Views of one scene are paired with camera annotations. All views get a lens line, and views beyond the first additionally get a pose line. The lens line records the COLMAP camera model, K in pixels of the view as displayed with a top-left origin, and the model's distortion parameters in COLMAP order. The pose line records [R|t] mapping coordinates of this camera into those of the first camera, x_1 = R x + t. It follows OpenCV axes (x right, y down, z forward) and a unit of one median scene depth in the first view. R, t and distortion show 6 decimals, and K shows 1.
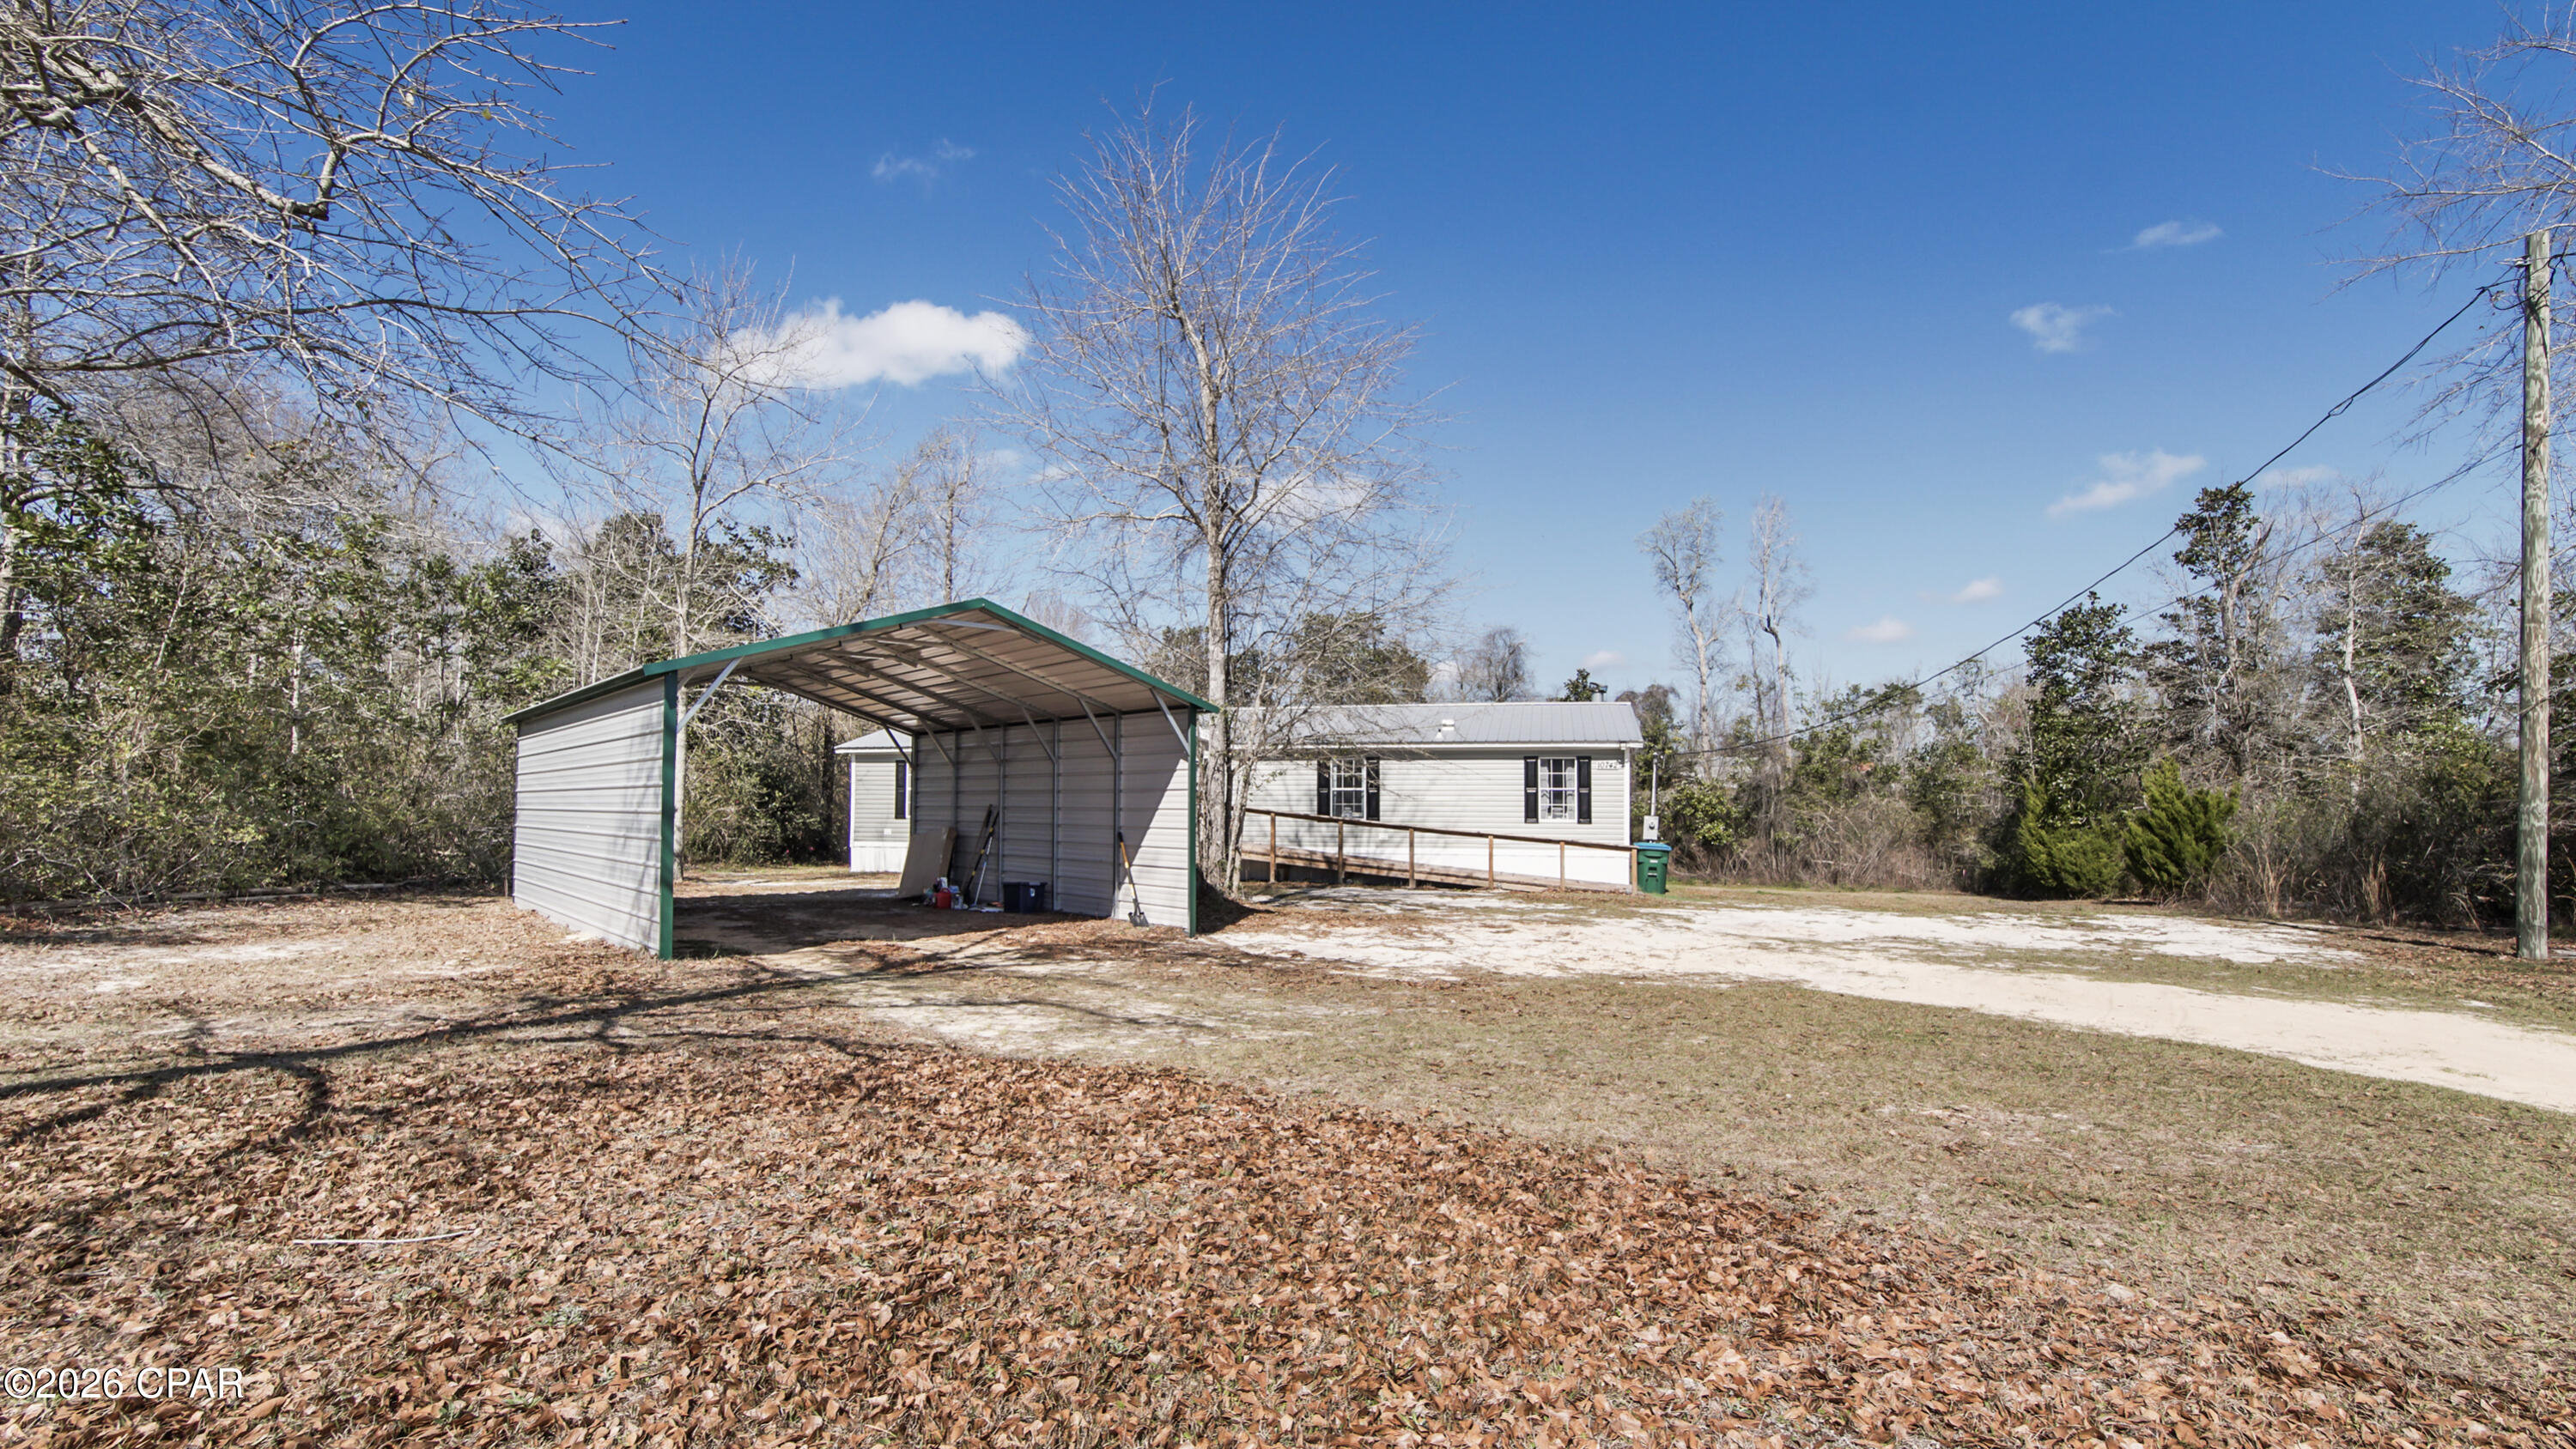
lens RADIAL K [[1158.7, 0, 1317.2], [0, 1158.7, 697.8], [0, 0, 1]] dist [-0.017760, 0.005942]
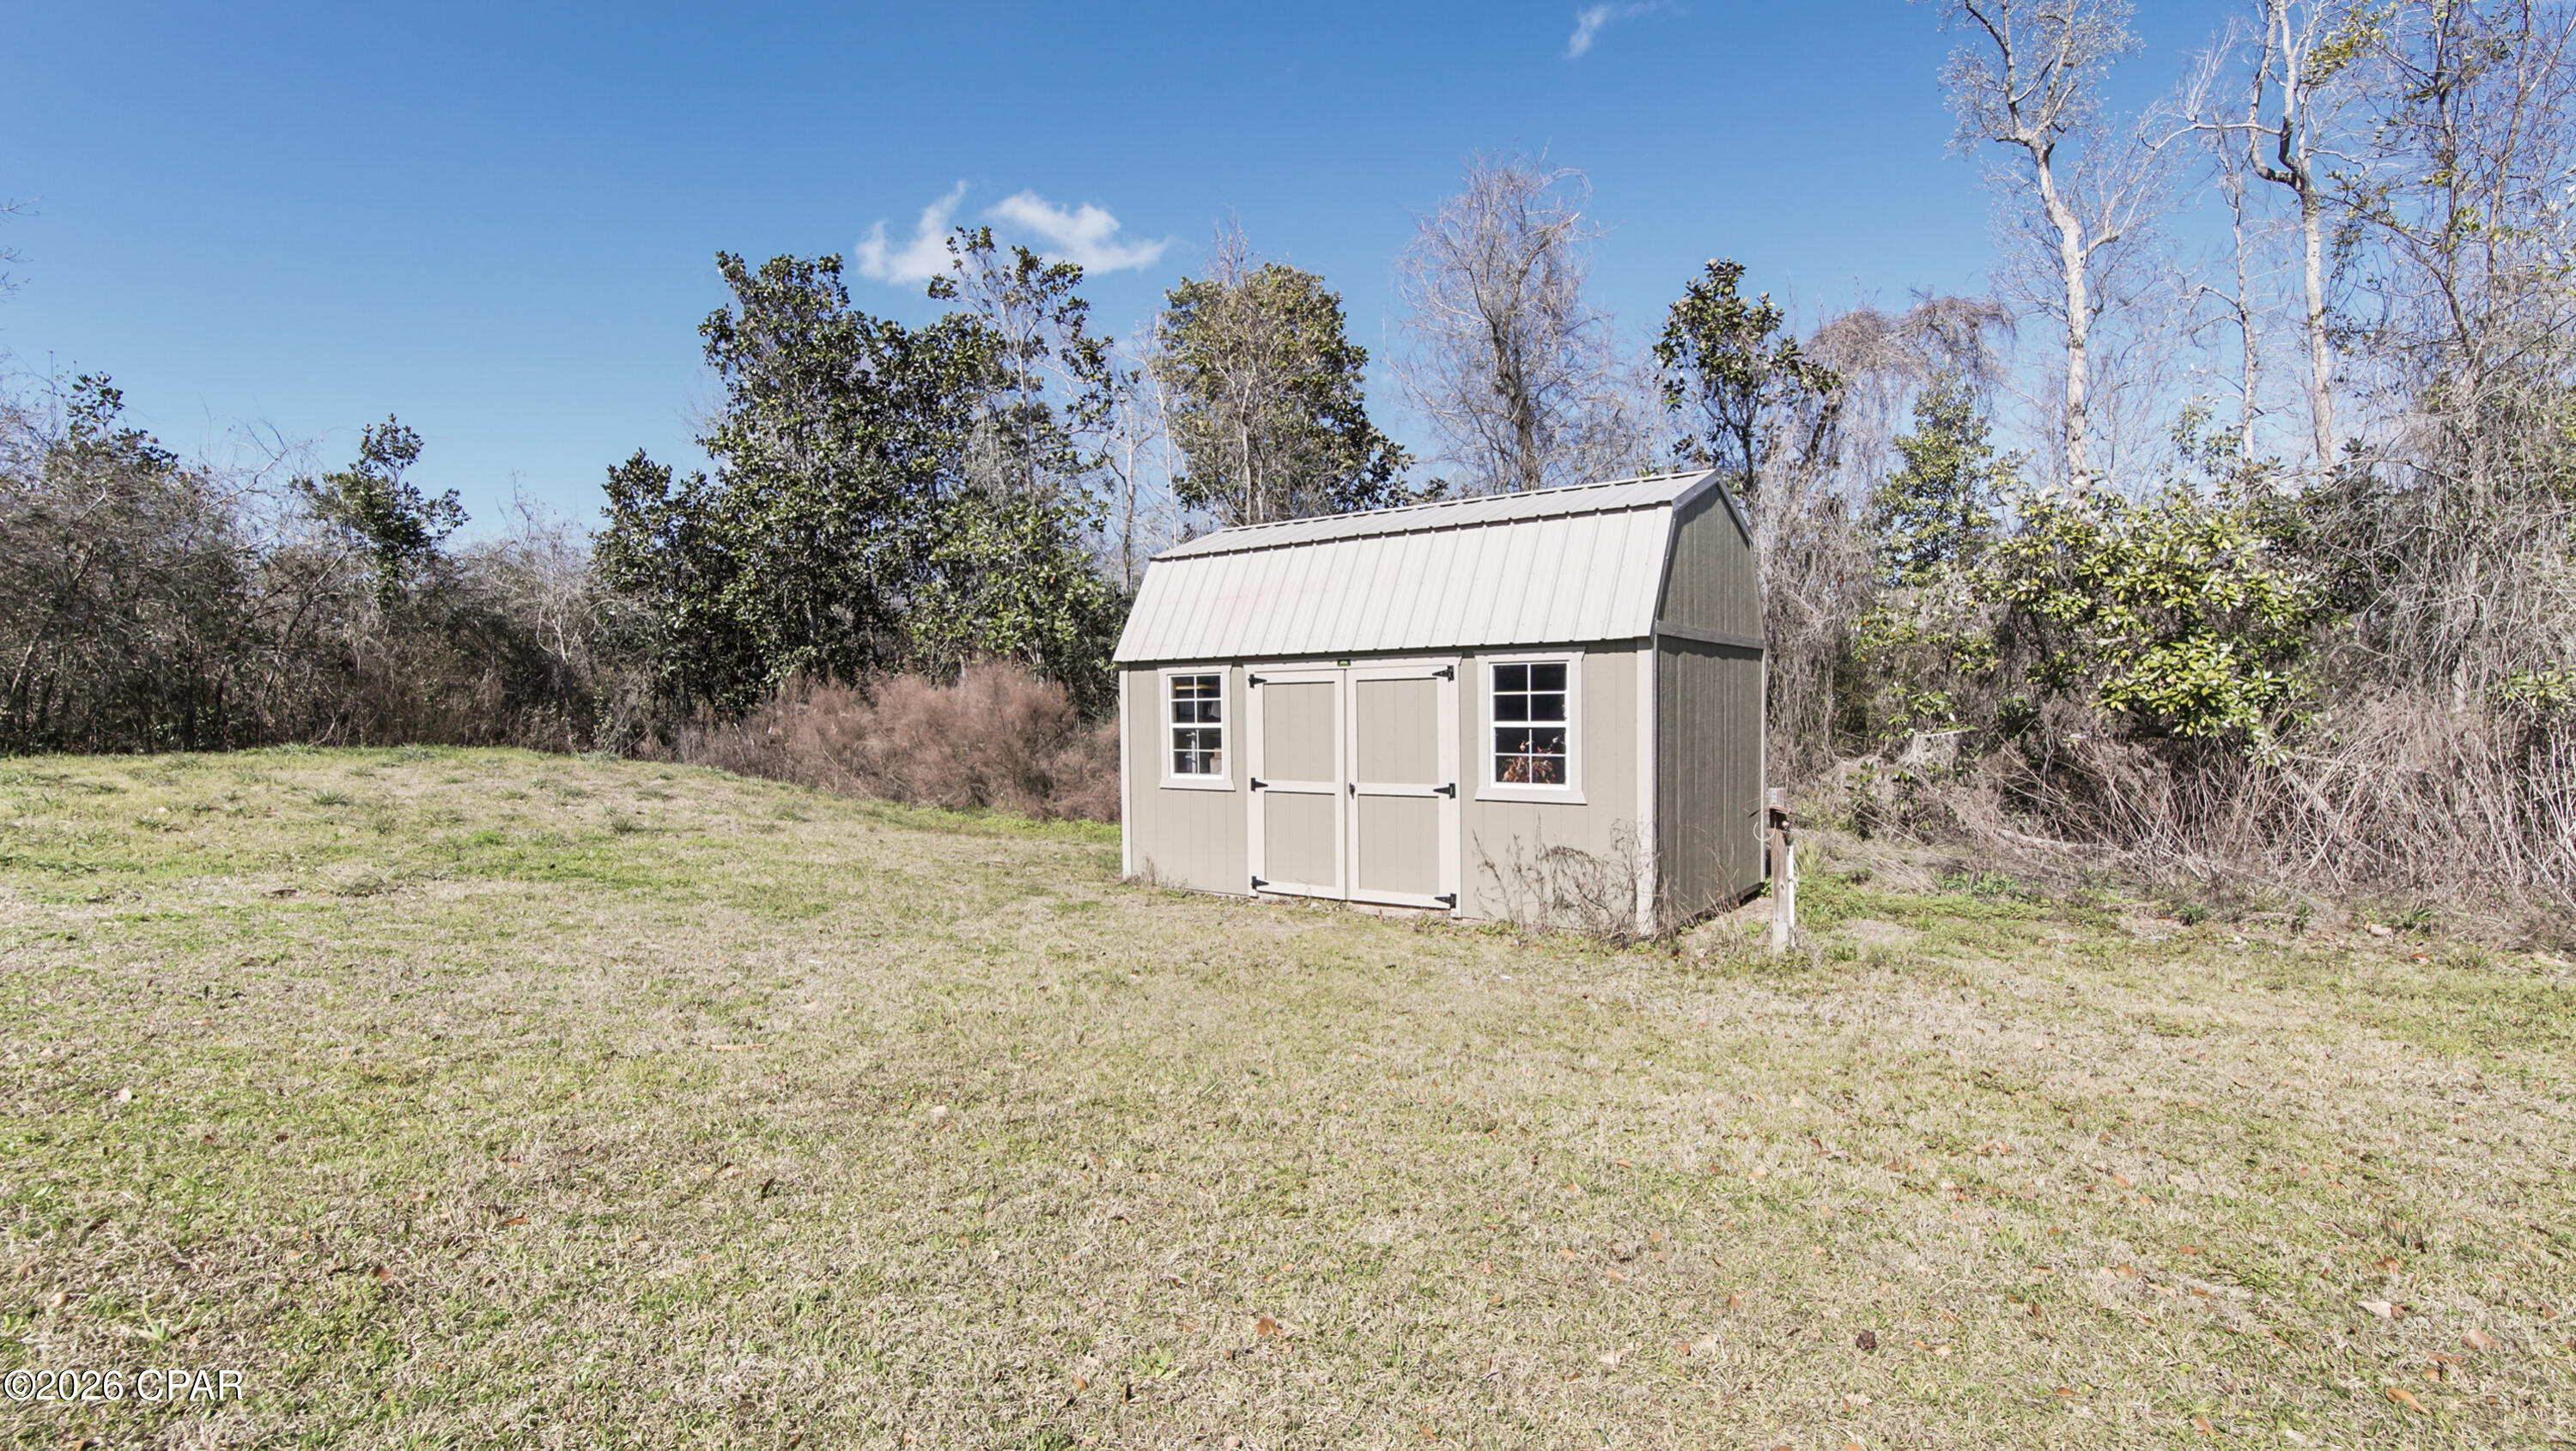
lens RADIAL K [[1158.9, 0, 1270.9], [0, 1158.9, 747.9], [0, 0, 1]] dist [-0.017760, 0.005942]
pose [[0.969696, -0.004443, -0.244275, 0.444857], [0.034613, 0.992248, 0.119356, 0.196222], [0.241851, -0.124194, 0.962333, 1.488008]]
